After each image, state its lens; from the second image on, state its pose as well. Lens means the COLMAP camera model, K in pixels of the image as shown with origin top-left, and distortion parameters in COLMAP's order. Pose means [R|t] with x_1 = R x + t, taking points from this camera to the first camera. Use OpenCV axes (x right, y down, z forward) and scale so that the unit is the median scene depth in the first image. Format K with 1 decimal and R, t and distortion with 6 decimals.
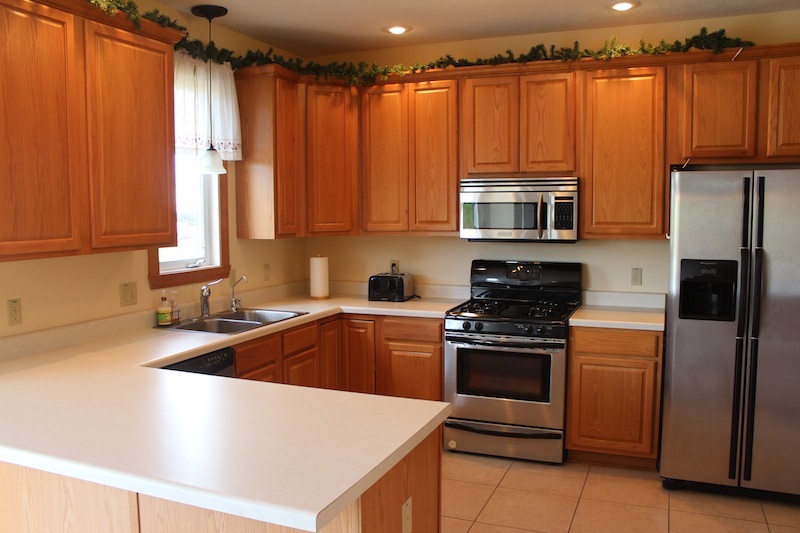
lens RADIAL K [[672.5, 0, 400.0], [0, 672.5, 266.5], [0, 0, 1]] dist [-0.147870, 0.126841]
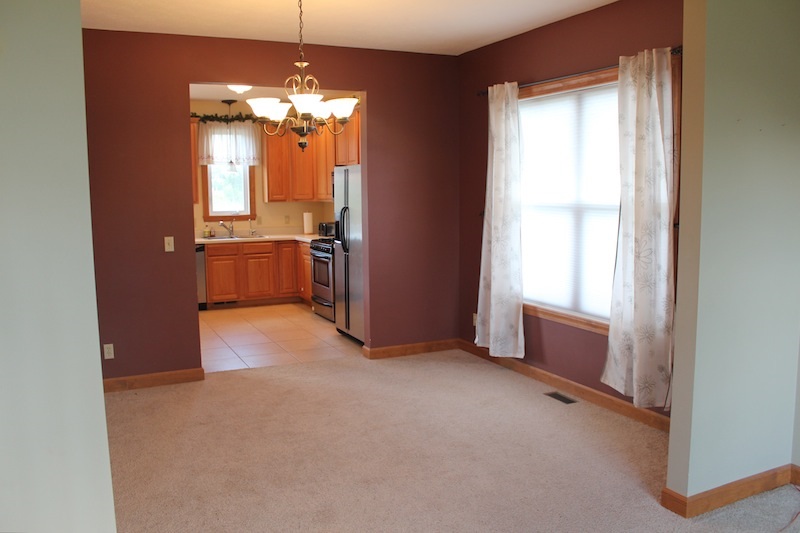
lens RADIAL K [[672.5, 0, 400.0], [0, 672.5, 266.5], [0, 0, 1]] dist [-0.147870, 0.126841]
pose [[0.745459, 0.080327, -0.661694, 1.654180], [-0.054306, 0.996731, 0.059818, 0.012889], [0.664336, -0.008658, 0.747384, -0.321106]]
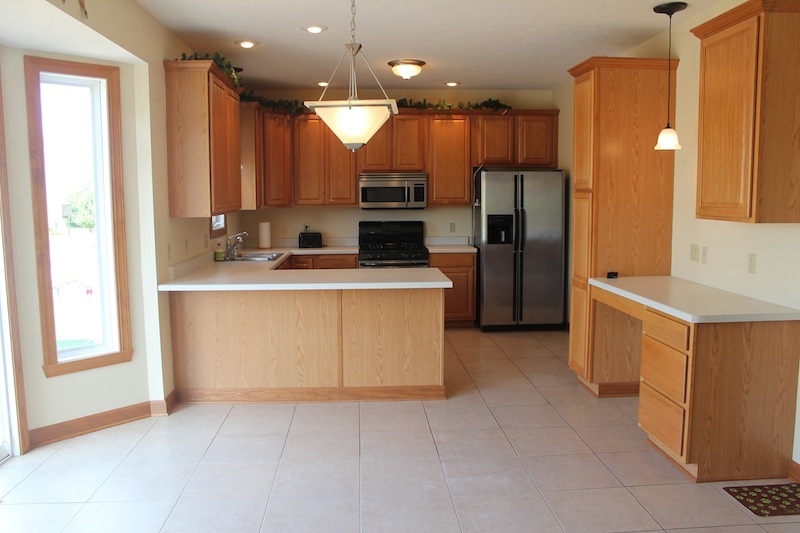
lens RADIAL K [[672.5, 0, 400.0], [0, 672.5, 266.5], [0, 0, 1]] dist [-0.147870, 0.126841]
pose [[0.899045, -0.046193, 0.435414, -0.630229], [0.038472, 0.998907, 0.026536, 0.072642], [-0.436164, -0.007105, 0.899839, -0.649682]]
